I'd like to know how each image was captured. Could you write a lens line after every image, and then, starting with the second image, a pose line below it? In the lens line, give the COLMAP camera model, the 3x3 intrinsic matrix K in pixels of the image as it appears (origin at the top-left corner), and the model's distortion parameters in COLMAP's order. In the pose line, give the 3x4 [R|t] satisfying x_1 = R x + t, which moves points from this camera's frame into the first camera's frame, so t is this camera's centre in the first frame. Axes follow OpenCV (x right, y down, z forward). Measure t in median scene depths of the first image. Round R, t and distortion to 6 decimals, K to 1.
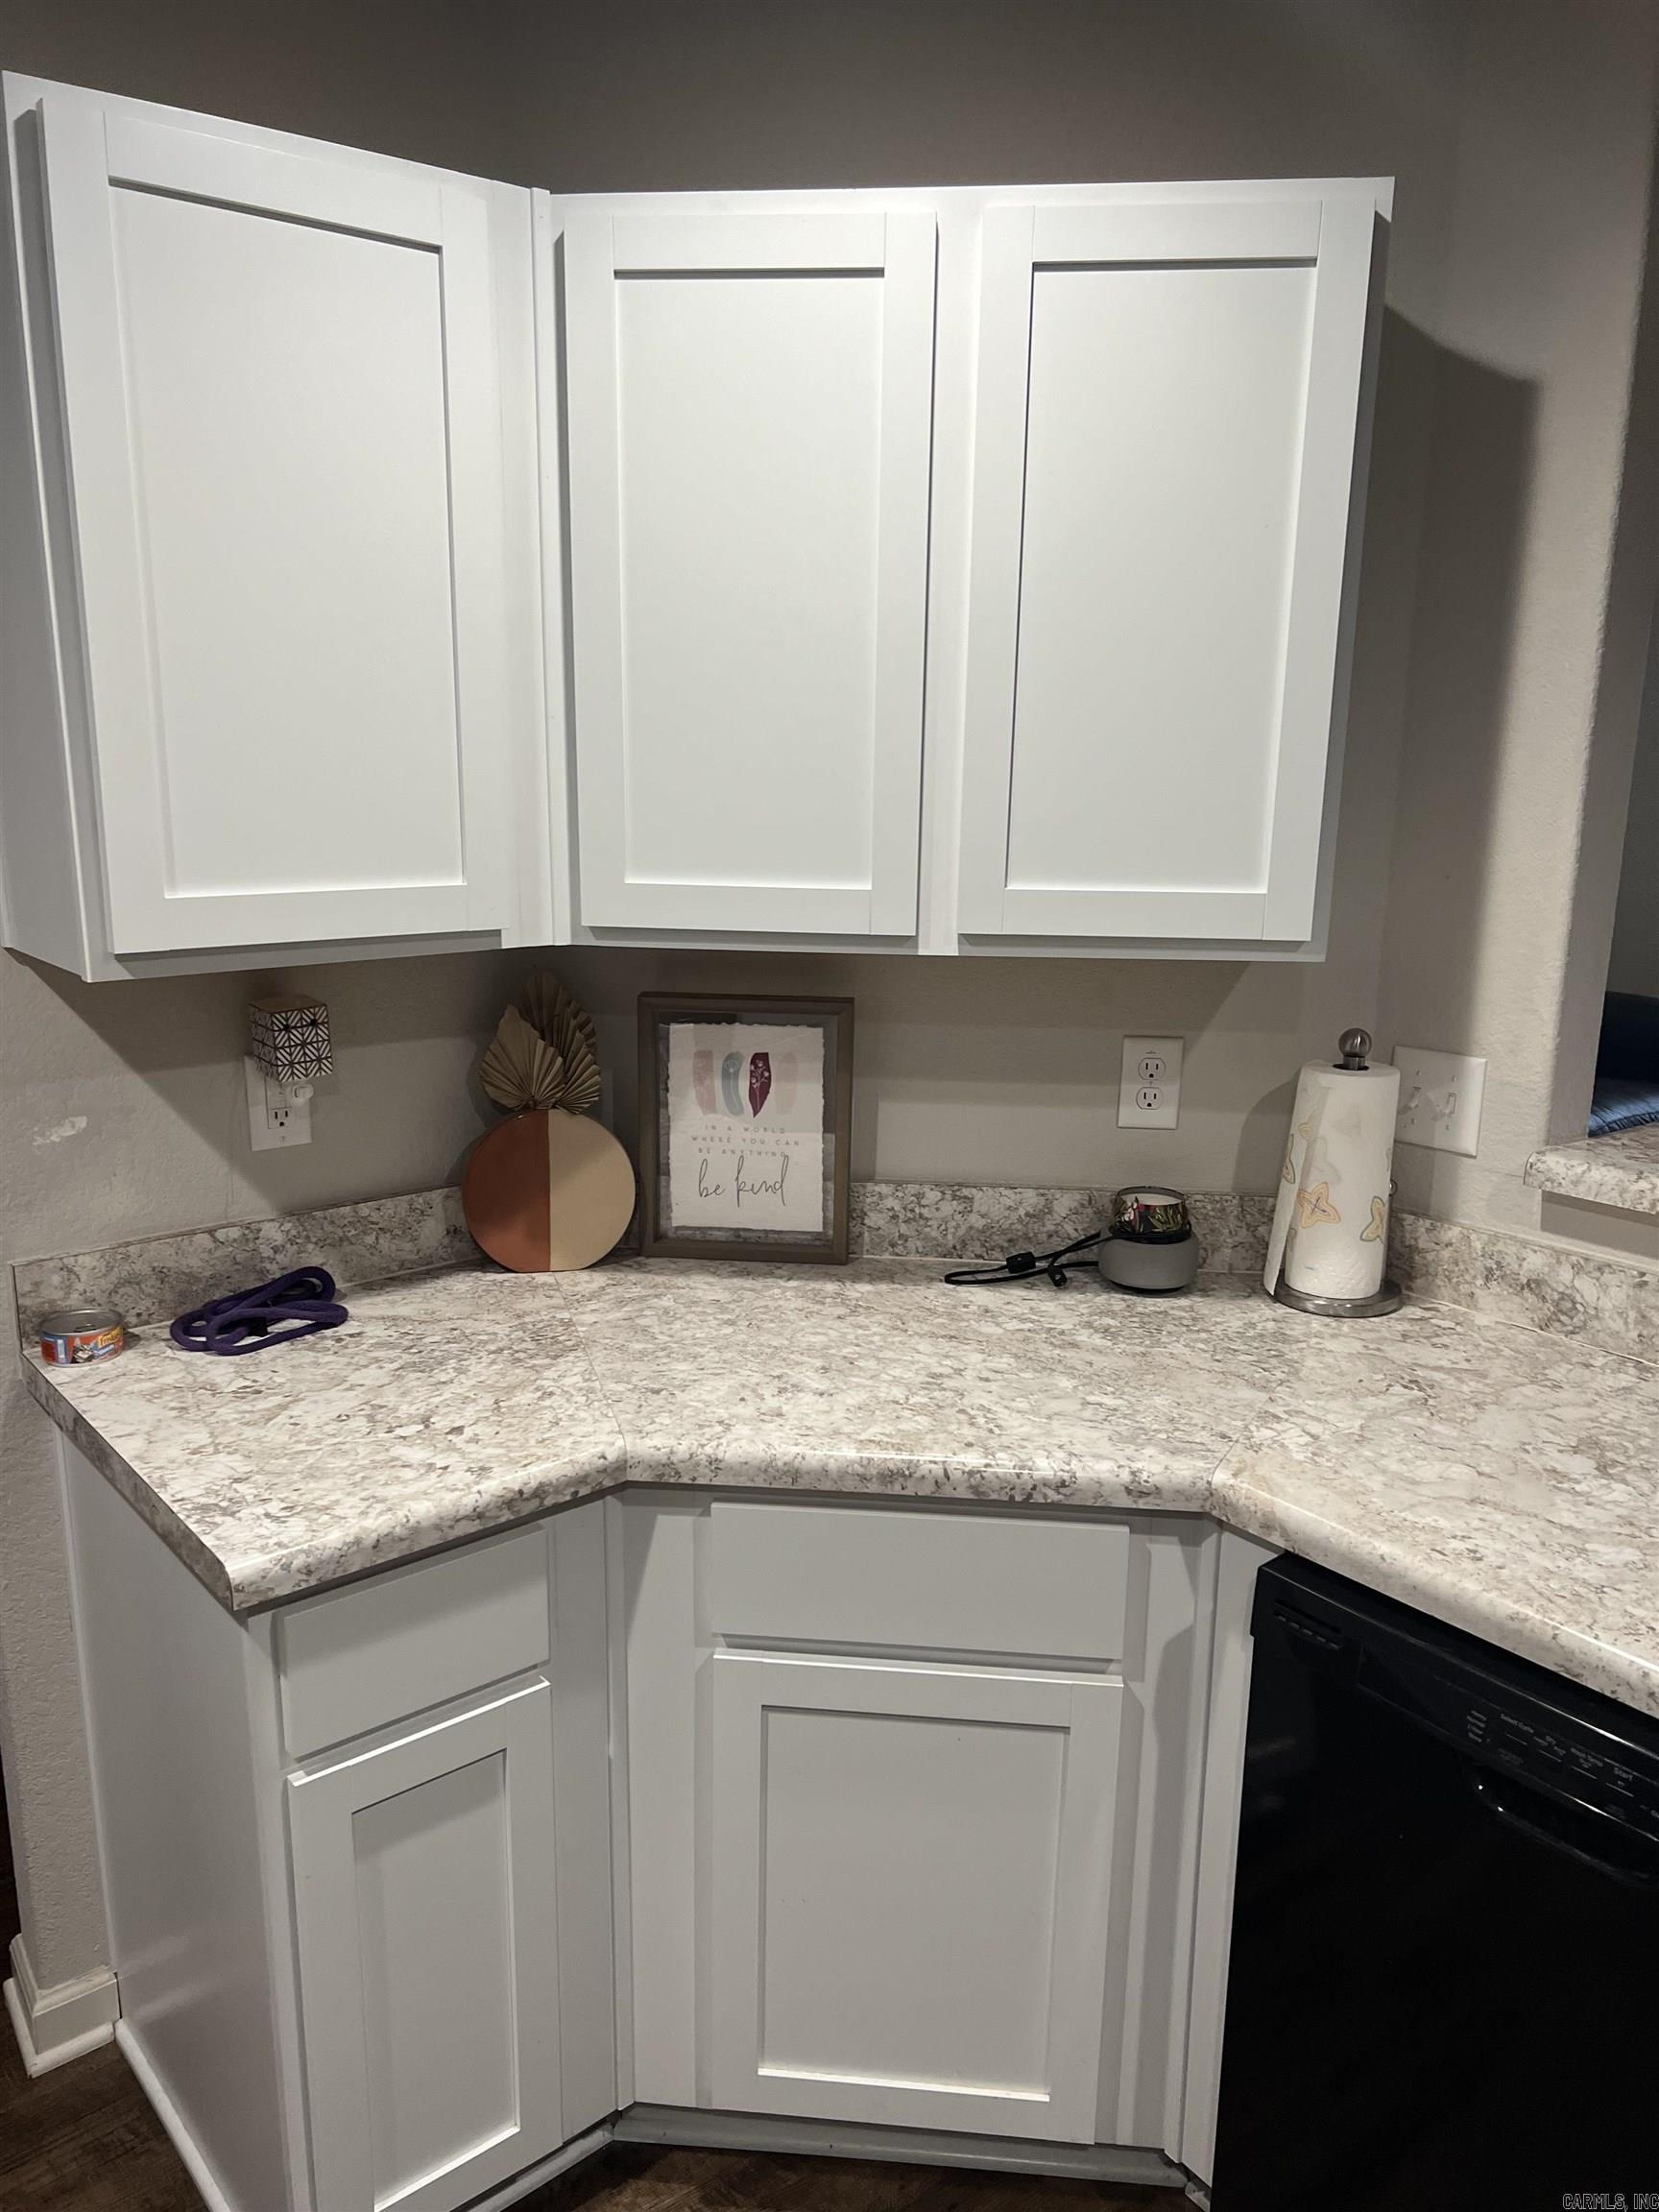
lens RADIAL K [[1658.7, 0, 829.5], [0, 1658.7, 1106.0], [0, 0, 1]] dist [0.001552, 0.001269]
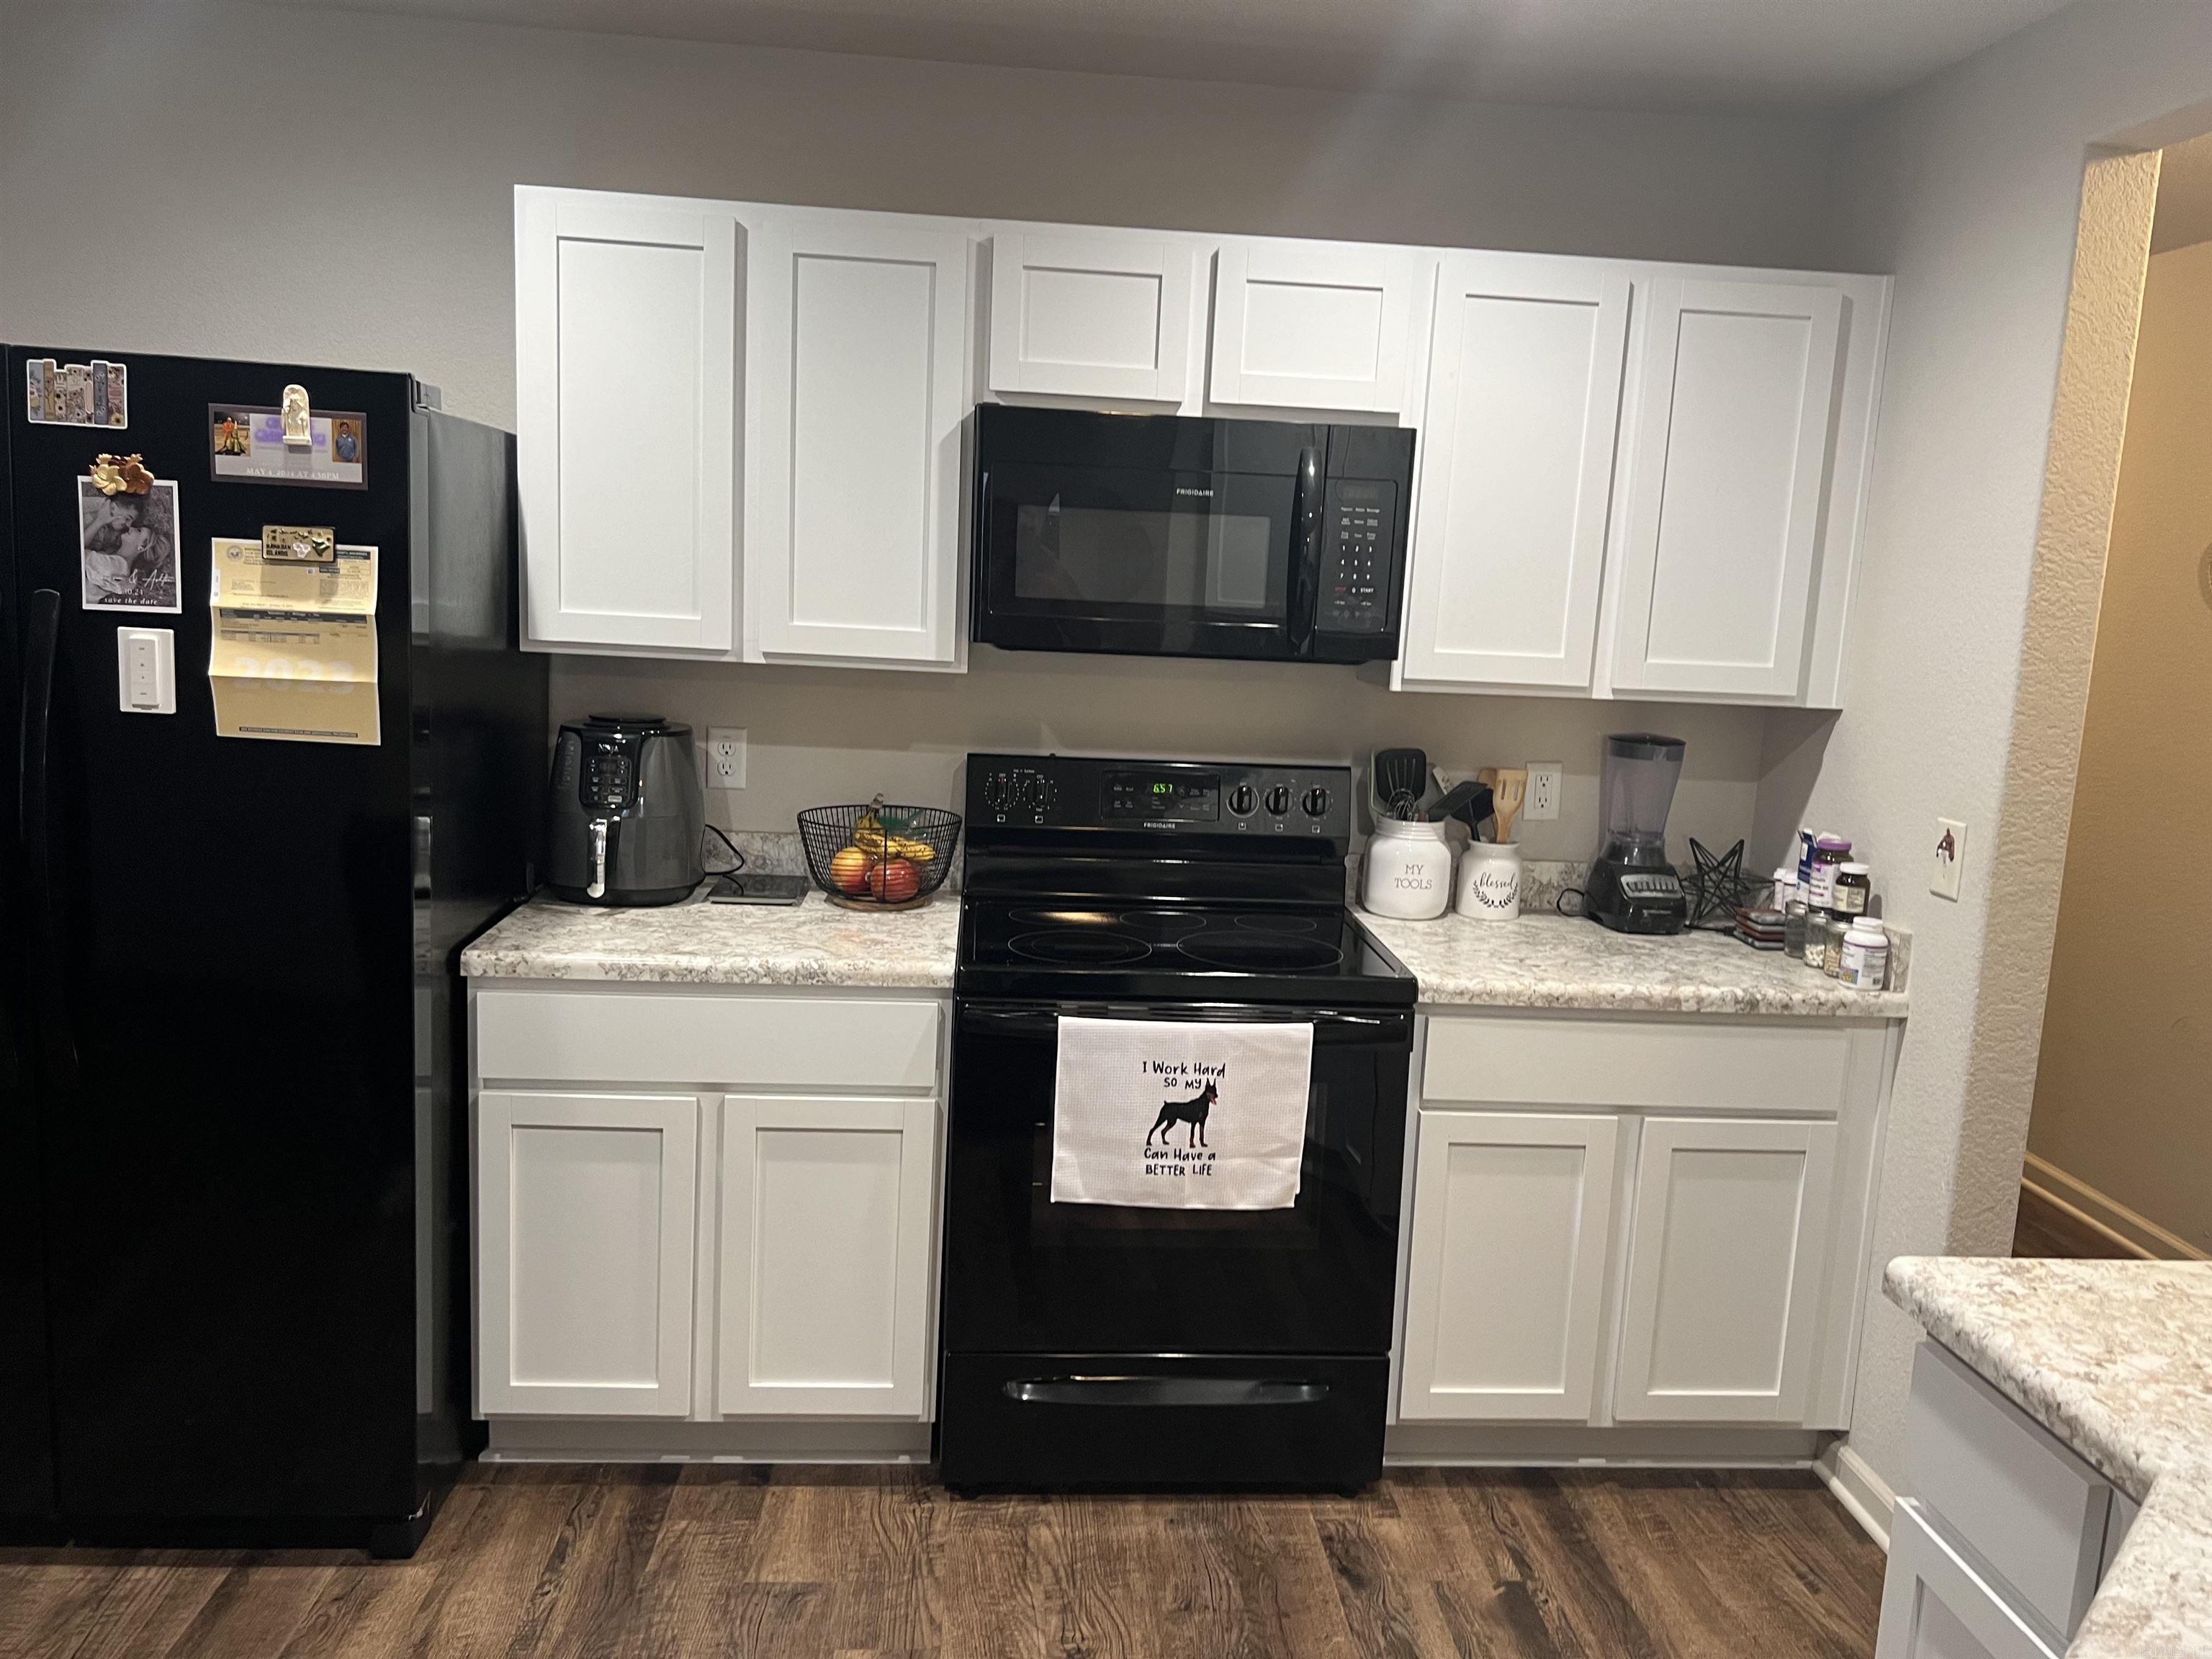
lens RADIAL K [[1658.7, 0, 1106.0], [0, 1658.7, 829.5], [0, 0, 1]] dist [0.001552, 0.001269]
pose [[-0.584113, 0.081129, -0.807608, 0.795265], [-0.238013, 0.934132, 0.265985, -0.165343], [0.775991, 0.347586, -0.526329, 0.972130]]
